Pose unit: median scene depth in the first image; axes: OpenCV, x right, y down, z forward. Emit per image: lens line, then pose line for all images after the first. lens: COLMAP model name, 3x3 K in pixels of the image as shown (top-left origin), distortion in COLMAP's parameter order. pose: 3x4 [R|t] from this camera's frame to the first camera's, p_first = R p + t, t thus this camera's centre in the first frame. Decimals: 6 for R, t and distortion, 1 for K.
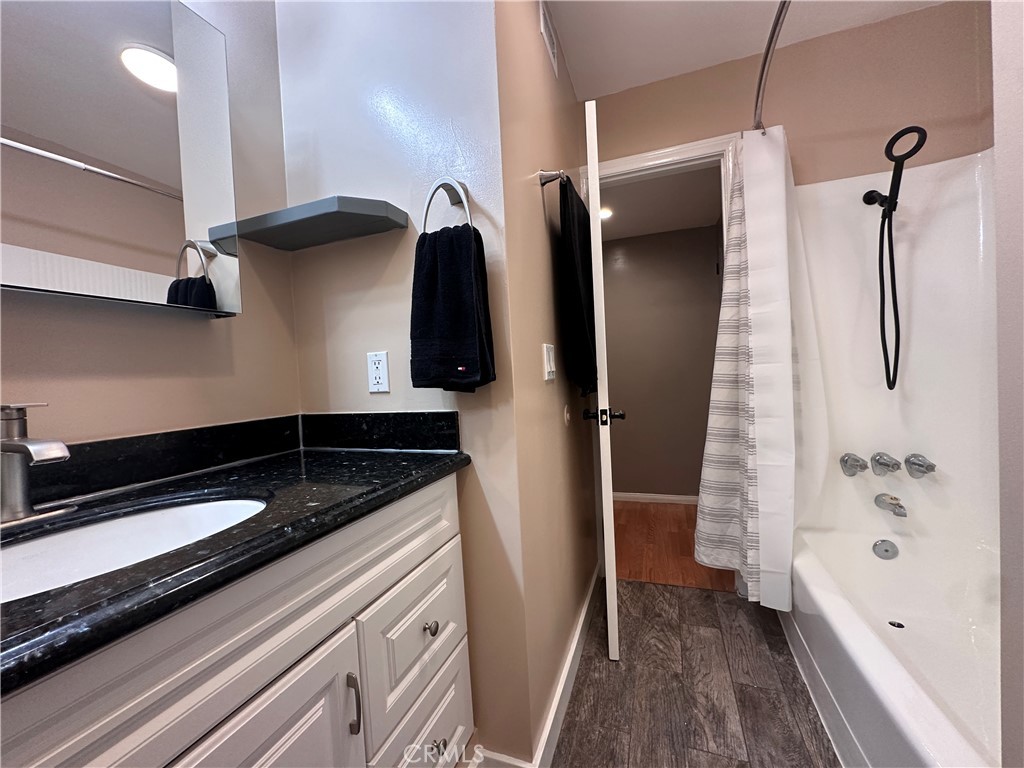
lens RADIAL K [[410.7, 0, 511.8], [0, 410.7, 381.4], [0, 0, 1]] dist [-0.007679, 0.000837]
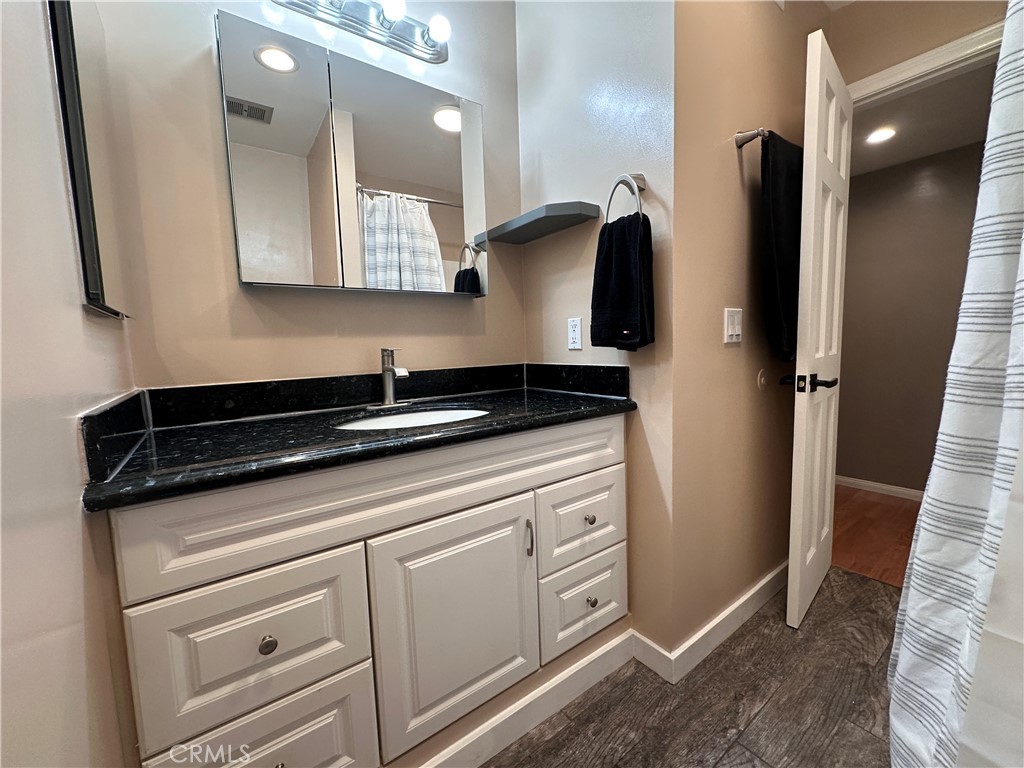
lens RADIAL K [[410.7, 0, 507.0], [0, 410.7, 381.2], [0, 0, 1]] dist [-0.007679, 0.000837]
pose [[0.825359, 0.074621, -0.559655, 0.255995], [-0.019941, 0.994462, 0.103186, -0.003450], [0.564255, -0.074005, 0.822277, -0.223904]]
